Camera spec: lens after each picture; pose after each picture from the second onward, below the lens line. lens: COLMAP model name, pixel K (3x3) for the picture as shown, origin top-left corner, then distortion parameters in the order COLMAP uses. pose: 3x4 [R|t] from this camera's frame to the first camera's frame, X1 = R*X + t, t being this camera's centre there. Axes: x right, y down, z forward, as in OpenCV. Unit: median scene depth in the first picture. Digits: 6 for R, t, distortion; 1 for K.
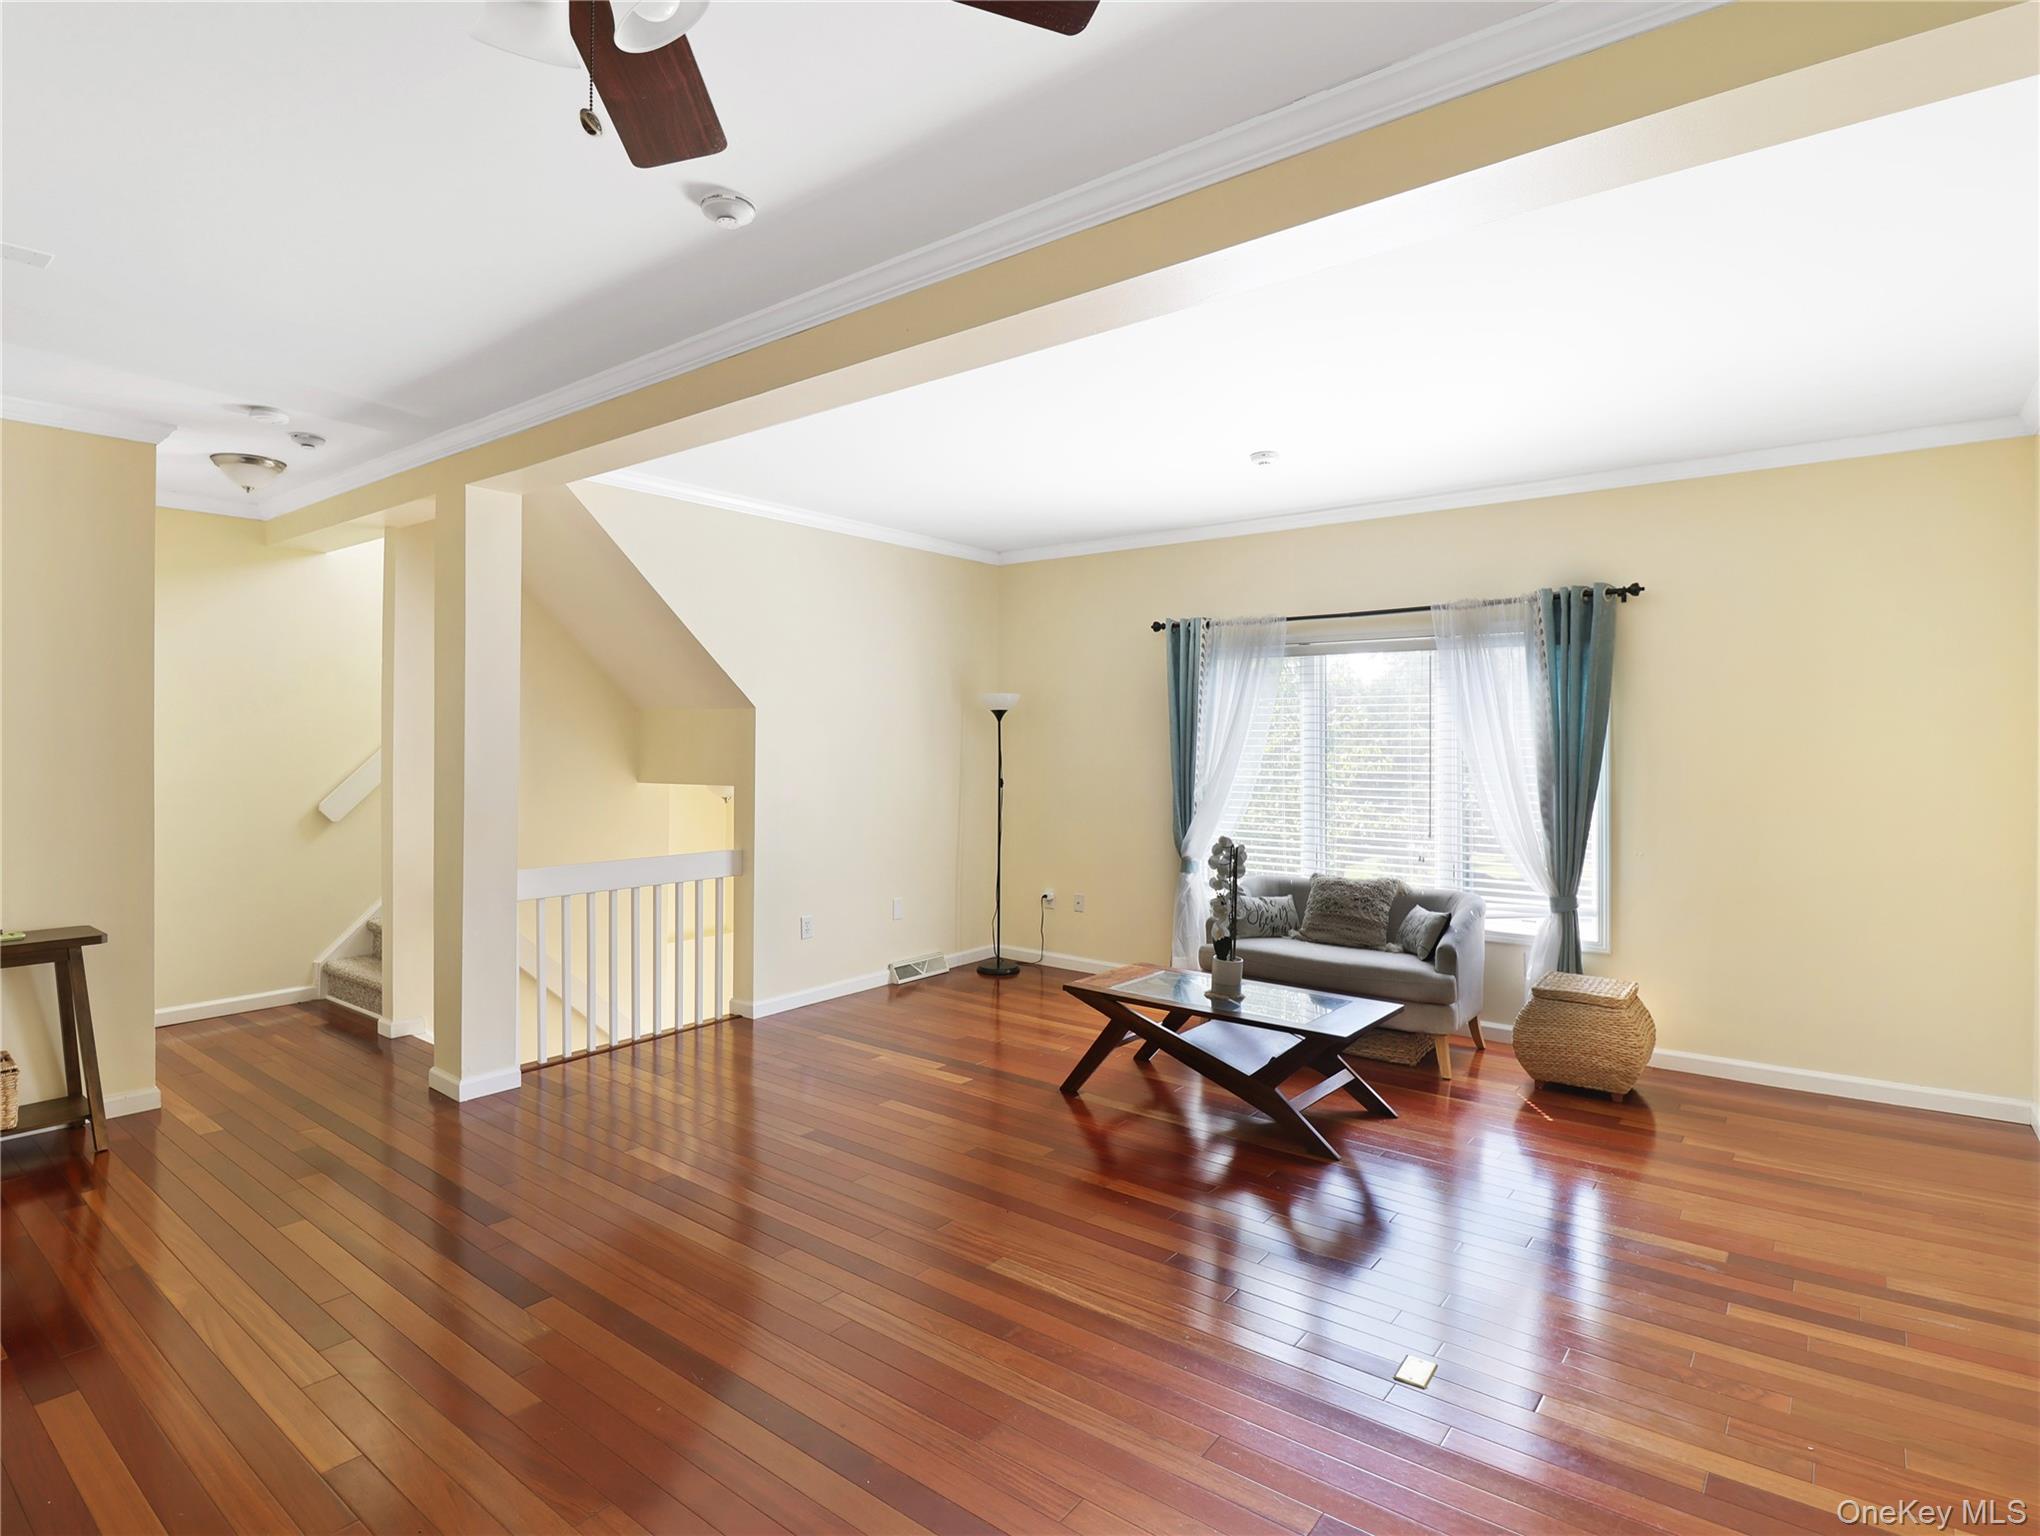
lens RADIAL K [[1064.5, 0, 1002.9], [0, 1064.5, 757.4], [0, 0, 1]] dist [0.001367, -0.014795]
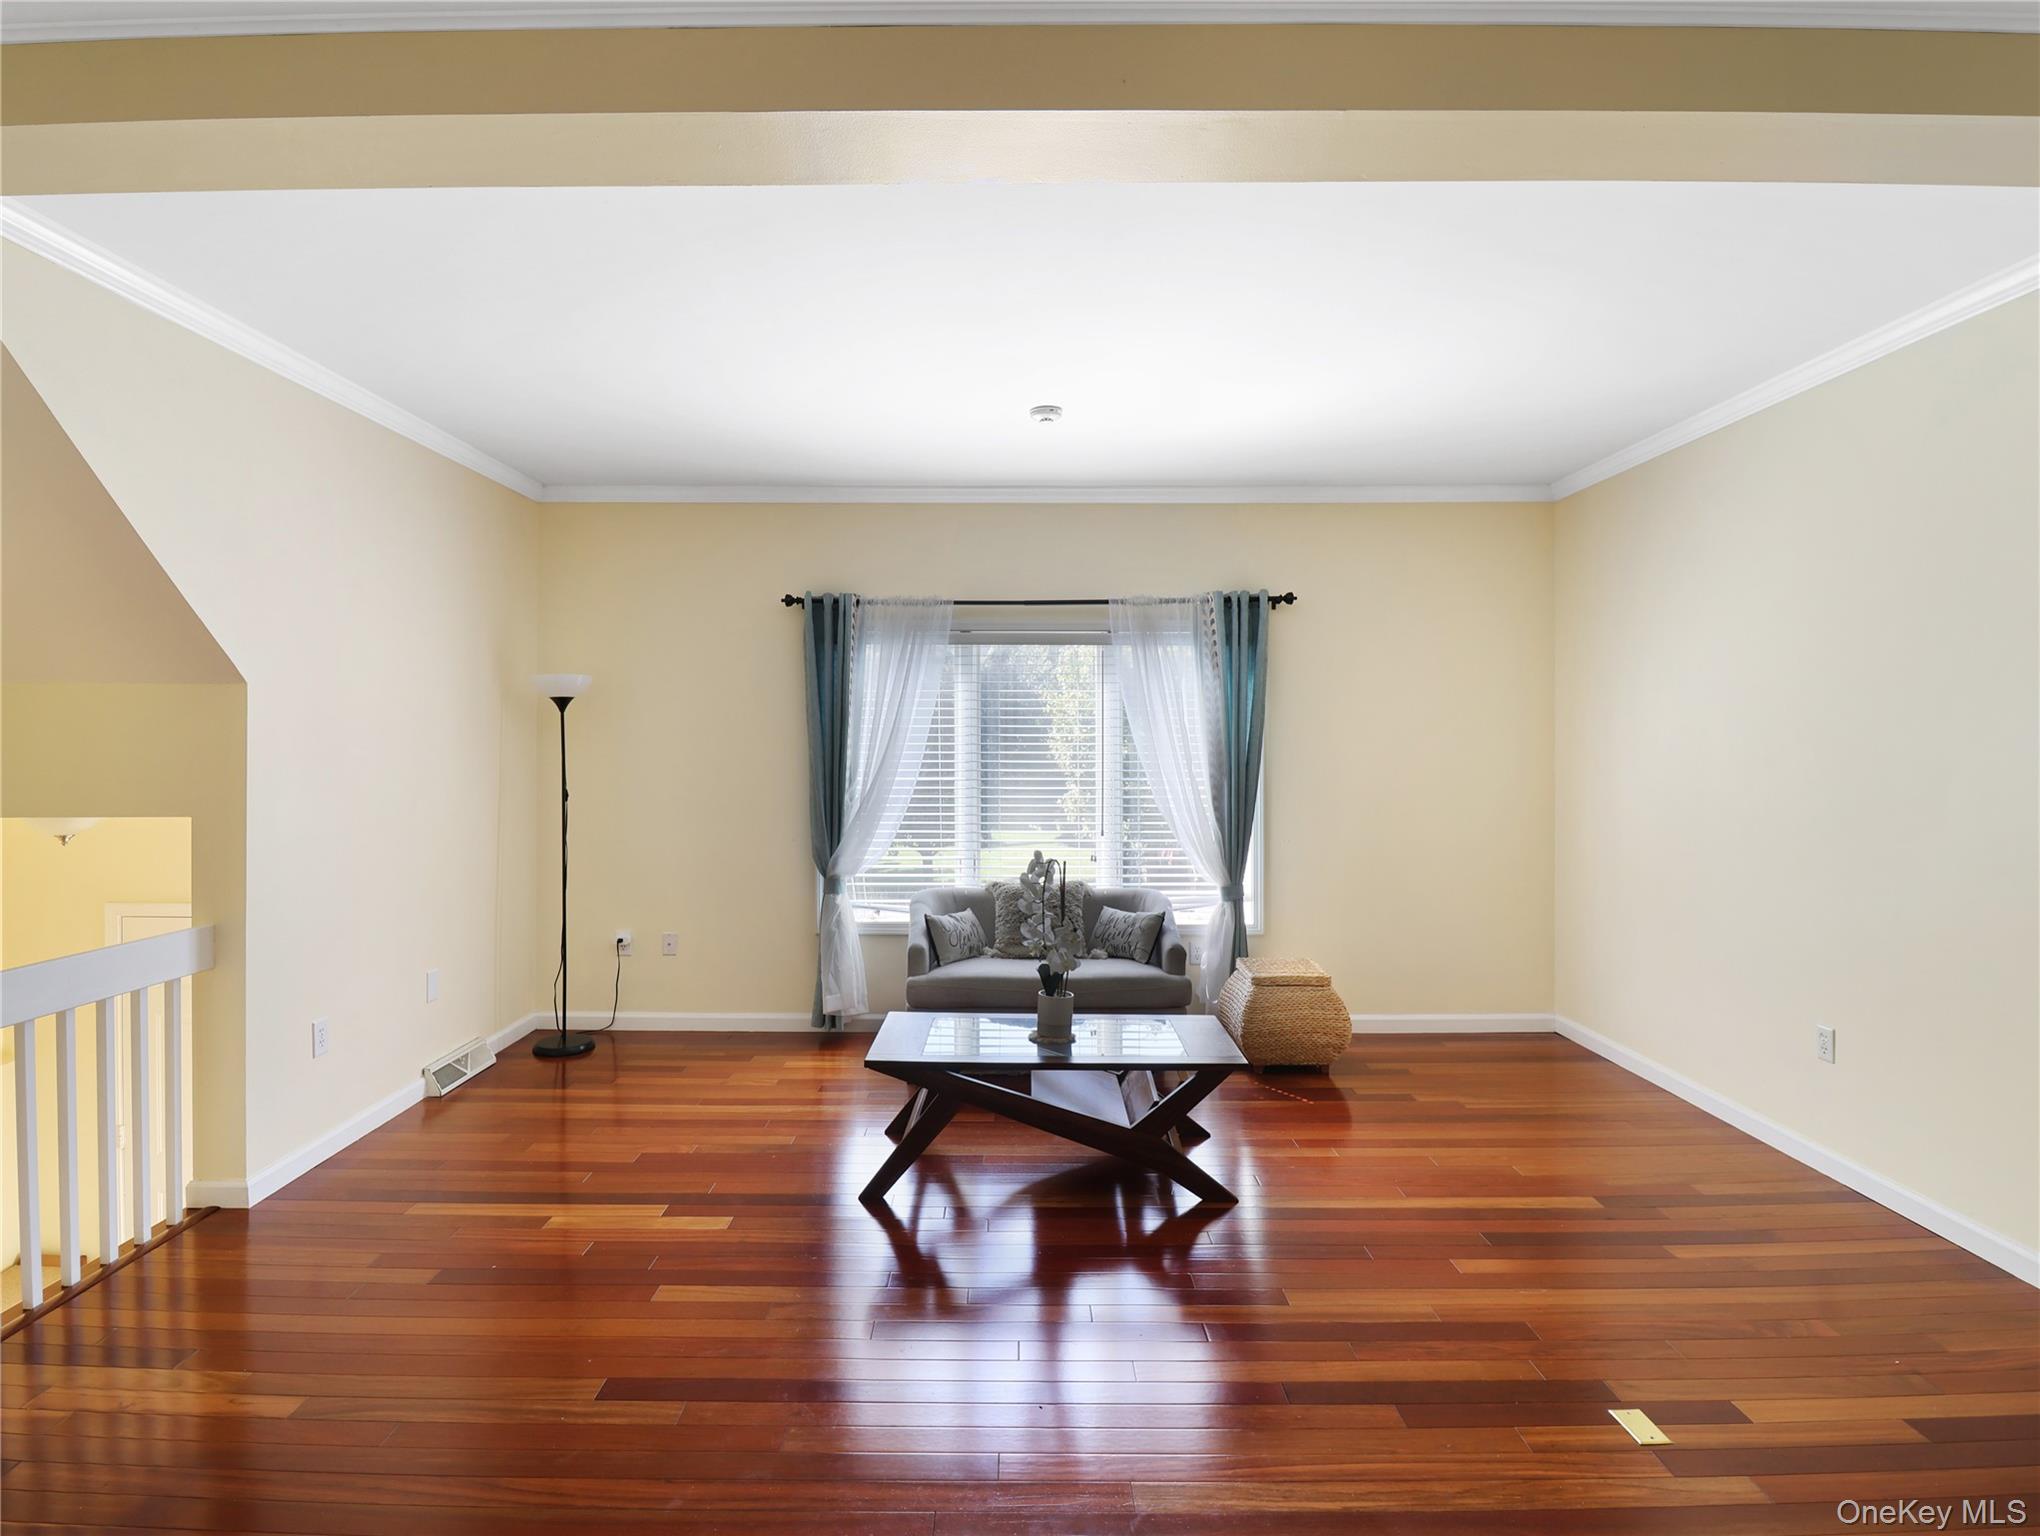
lens RADIAL K [[1064.5, 0, 1013.1], [0, 1064.5, 746.1], [0, 0, 1]] dist [0.001367, -0.014795]
pose [[0.786056, -0.006313, 0.618123, -0.272242], [0.011677, 0.999921, -0.004638, -0.003845], [-0.618045, 0.010864, 0.786067, 0.282712]]
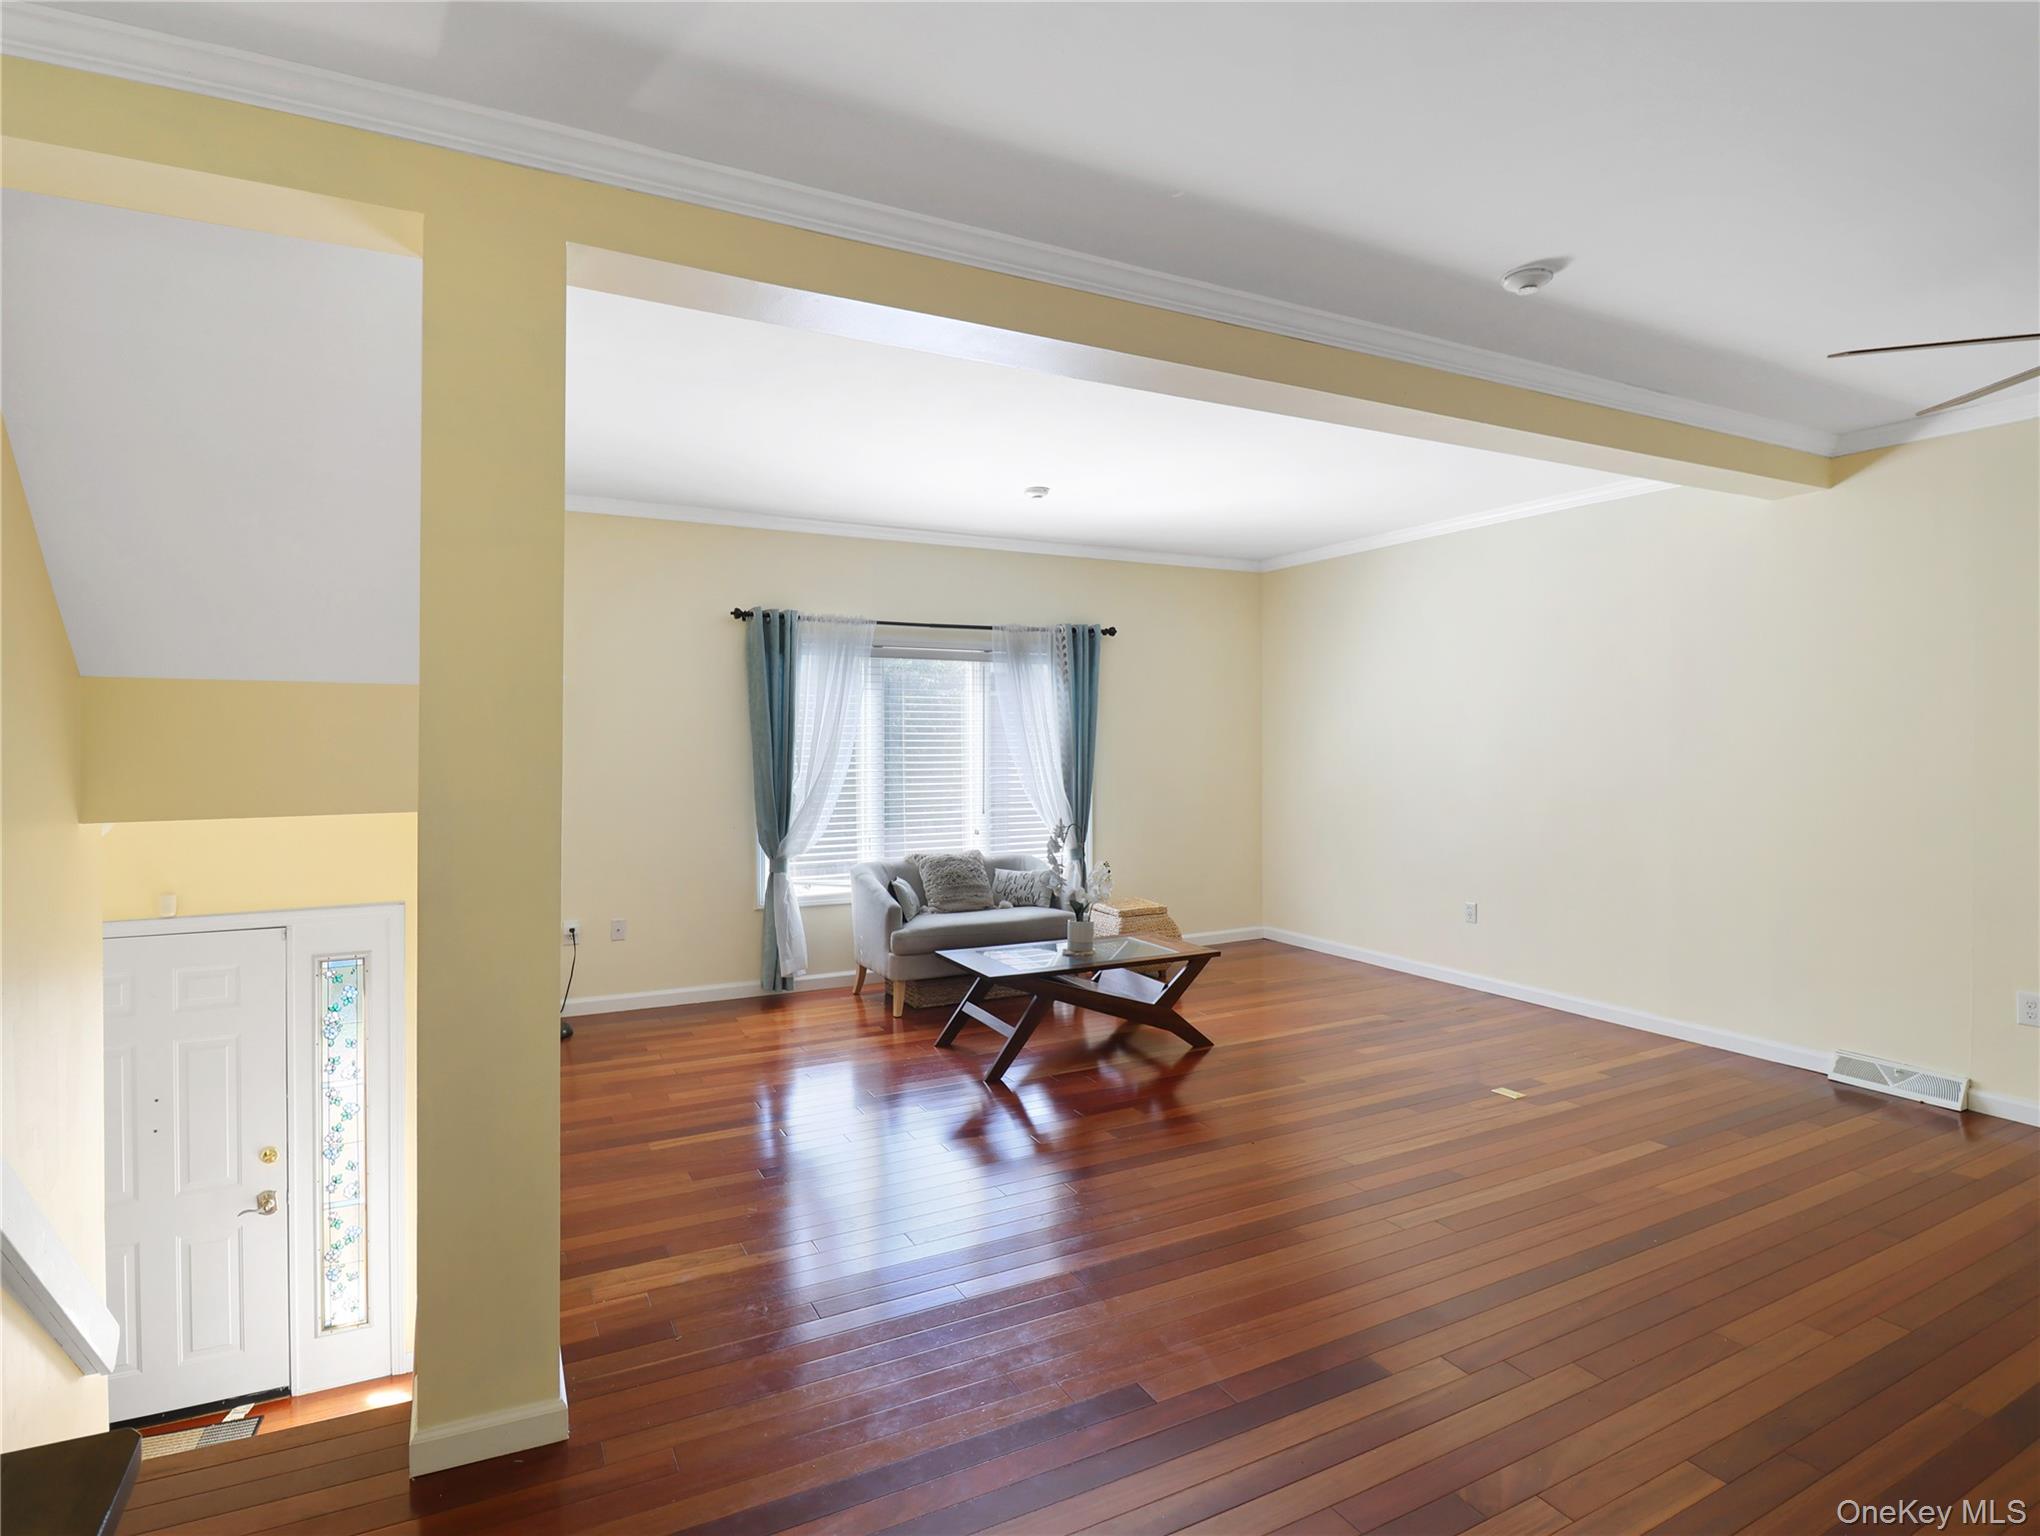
lens RADIAL K [[1064.5, 0, 1006.1], [0, 1064.5, 746.9], [0, 0, 1]] dist [0.001367, -0.014795]
pose [[0.405883, -0.011302, 0.913855, -0.717594], [0.017187, 0.999841, 0.004732, -0.007552], [-0.913763, 0.013786, 0.406013, 0.481469]]
